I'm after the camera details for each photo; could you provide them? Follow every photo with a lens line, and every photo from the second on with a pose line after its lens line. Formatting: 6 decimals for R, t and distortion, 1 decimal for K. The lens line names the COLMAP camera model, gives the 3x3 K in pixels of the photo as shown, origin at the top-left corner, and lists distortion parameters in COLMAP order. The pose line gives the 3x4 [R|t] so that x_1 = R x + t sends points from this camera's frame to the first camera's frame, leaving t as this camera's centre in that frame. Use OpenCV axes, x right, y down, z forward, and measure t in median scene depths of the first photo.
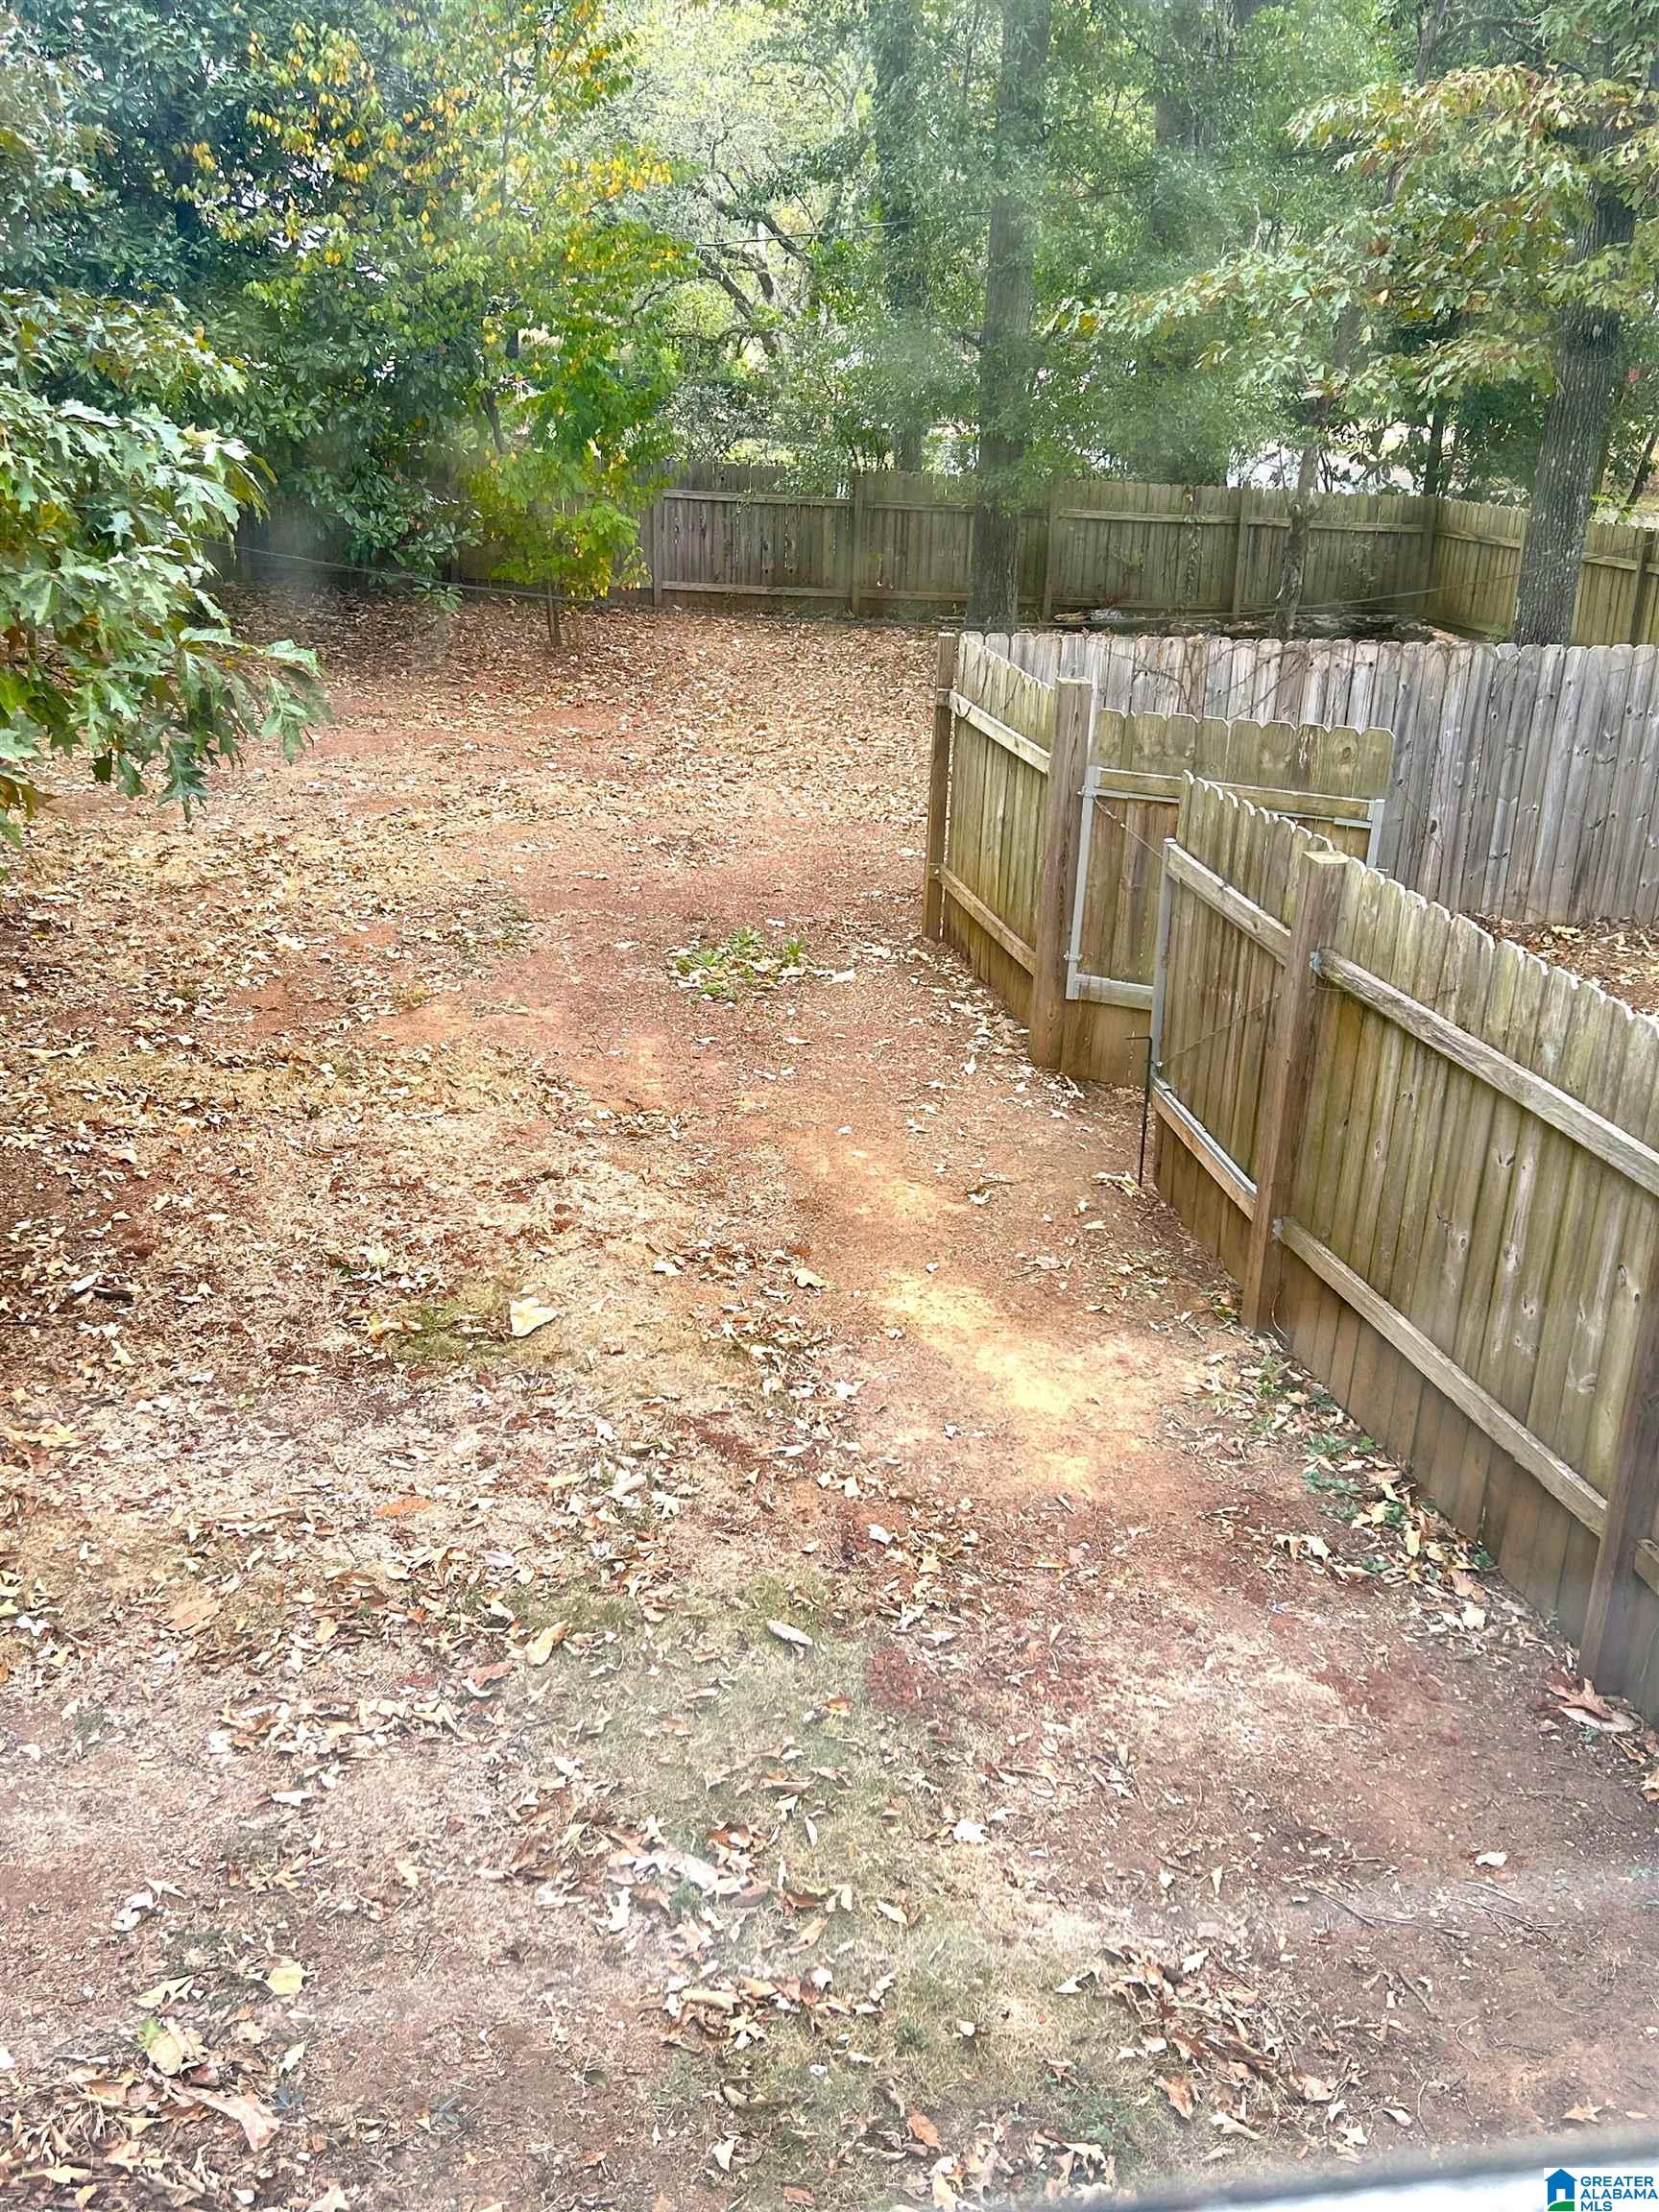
lens RADIAL K [[2217.4, 0, 829.5], [0, 2217.4, 1106.0], [0, 0, 1]] dist [0.147189, -0.406928]
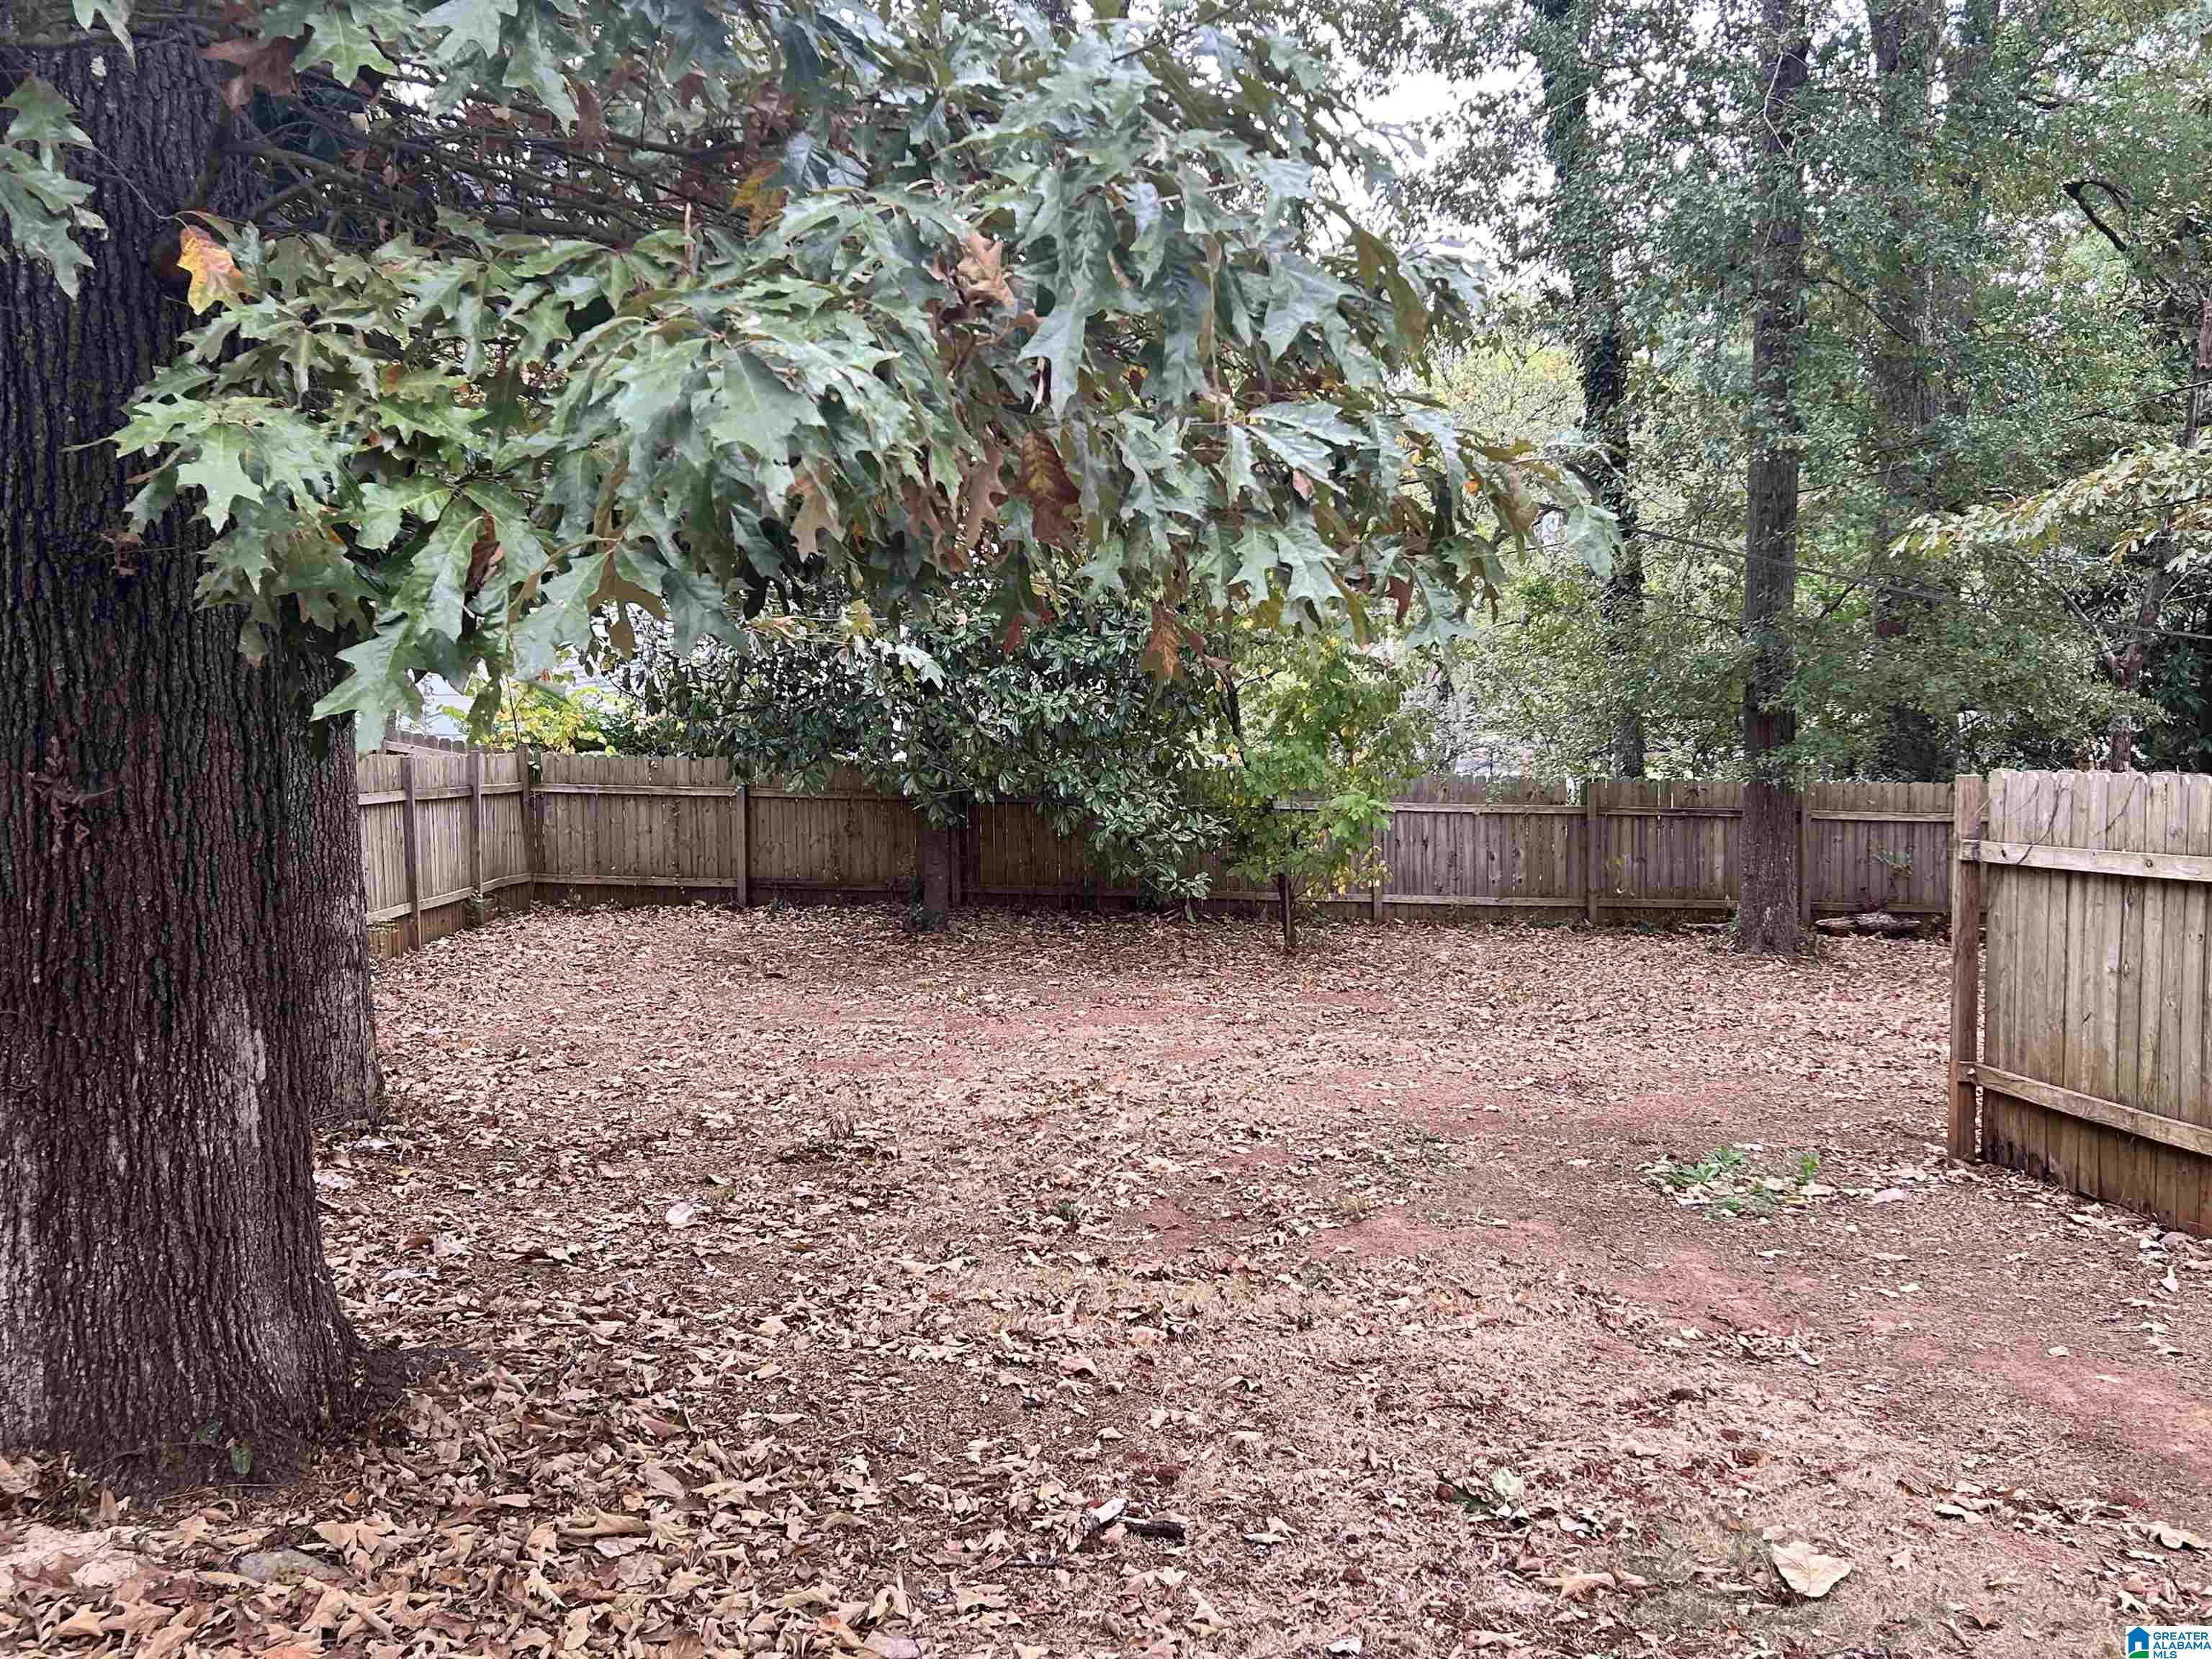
lens RADIAL K [[2217.4, 0, 1134.6], [0, 2217.4, 829.3], [0, 0, 1]] dist [0.147189, -0.406928]
pose [[0.992536, -0.030225, -0.118145, -0.185868], [-0.006916, 0.953288, -0.301983, 0.067525], [0.121754, 0.300547, 0.945964, 0.238537]]
